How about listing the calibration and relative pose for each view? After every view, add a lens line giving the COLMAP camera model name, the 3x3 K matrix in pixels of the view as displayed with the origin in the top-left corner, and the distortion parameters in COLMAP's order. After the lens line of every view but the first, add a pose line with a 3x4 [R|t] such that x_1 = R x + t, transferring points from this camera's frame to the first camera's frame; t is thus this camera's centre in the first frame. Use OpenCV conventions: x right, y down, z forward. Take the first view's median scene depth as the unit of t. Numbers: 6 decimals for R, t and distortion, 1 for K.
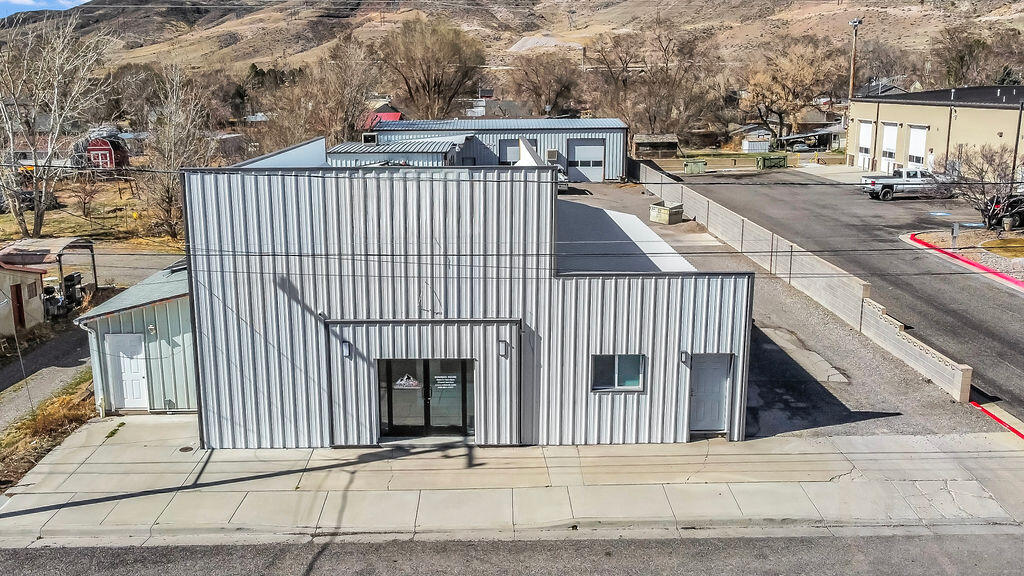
lens RADIAL K [[978.8, 0, 485.9], [0, 978.8, 306.0], [0, 0, 1]] dist [0.004853, -0.005778]
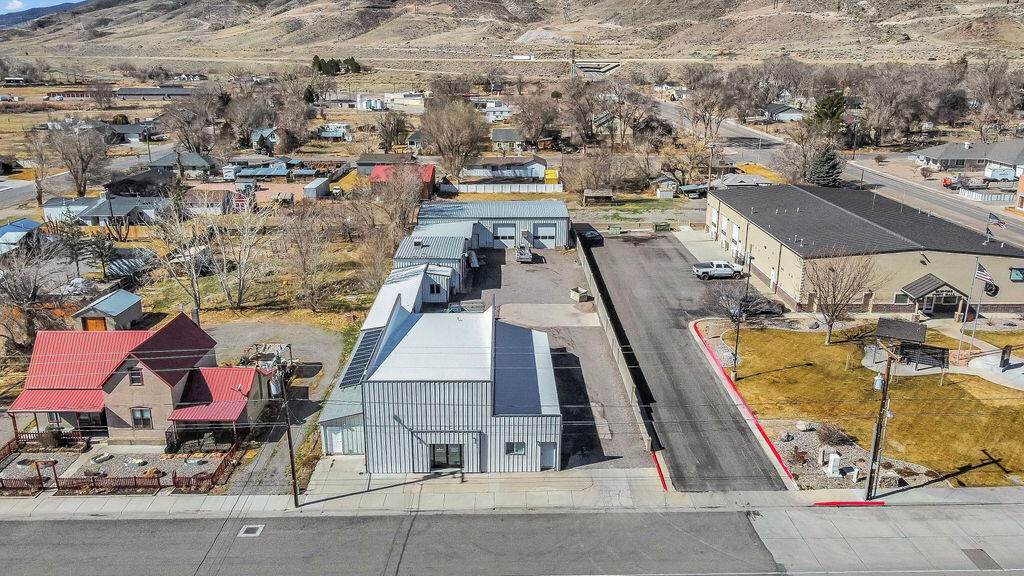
lens RADIAL K [[778.2, 0, 512.2], [0, 778.2, 286.1], [0, 0, 1]] dist [0.003461, -0.002504]
pose [[0.999845, 0.005211, 0.016814, 0.085349], [-0.006388, 0.997475, 0.070733, -0.550676], [-0.016403, -0.070830, 0.997354, -1.193766]]
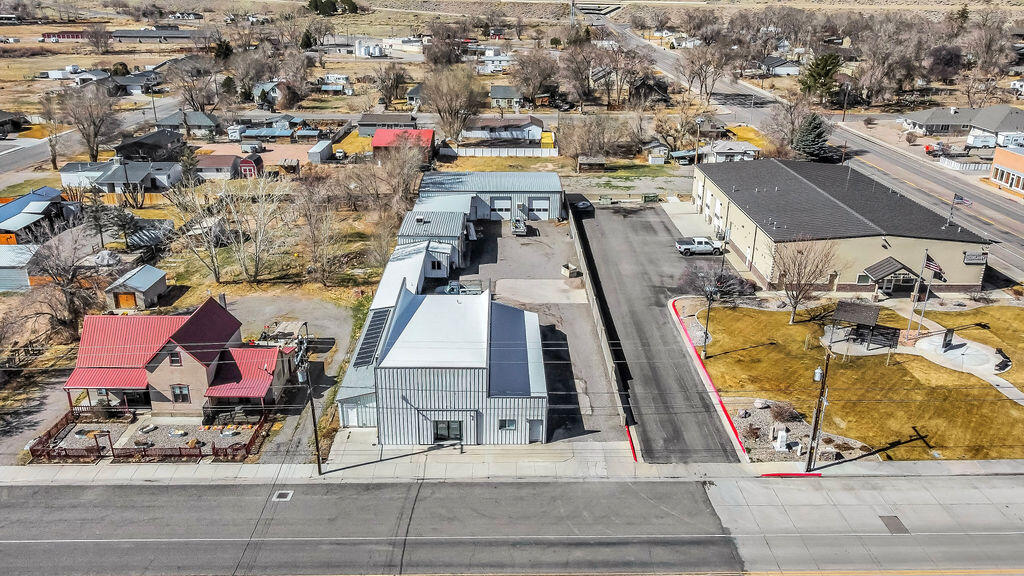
lens RADIAL K [[778.2, 0, 512.2], [0, 778.2, 286.1], [0, 0, 1]] dist [0.003461, -0.002504]
pose [[0.999744, 0.010801, 0.019881, 0.093980], [-0.013618, 0.988960, 0.147553, -0.763439], [-0.018068, -0.147786, 0.988854, -1.485797]]
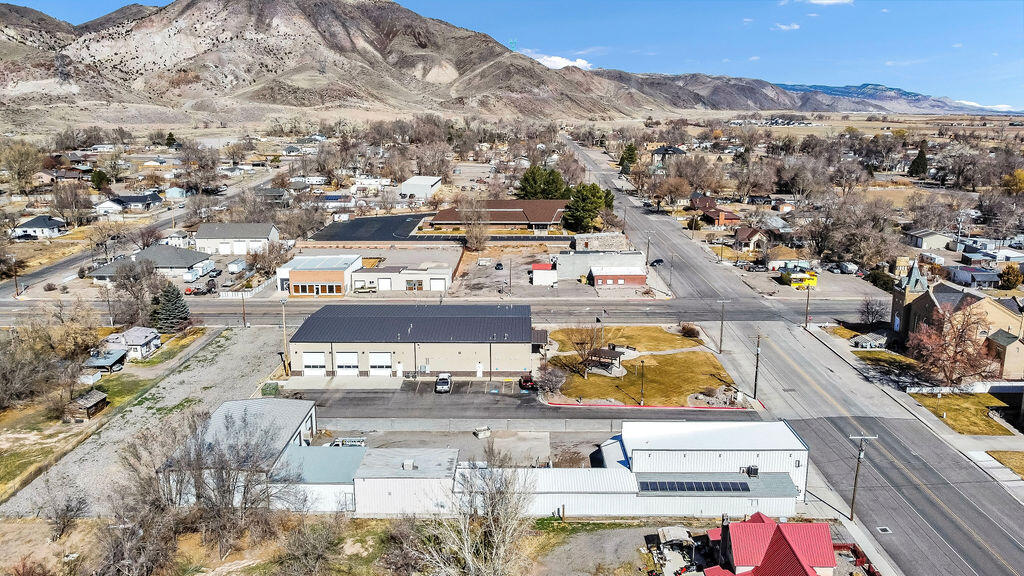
lens RADIAL K [[778.2, 0, 512.2], [0, 778.2, 286.1], [0, 0, 1]] dist [0.003461, -0.002504]
pose [[0.006288, -0.211206, 0.977421, -3.801525], [0.221515, 0.953451, 0.204601, -1.954682], [-0.975137, 0.215227, 0.052780, 1.972902]]
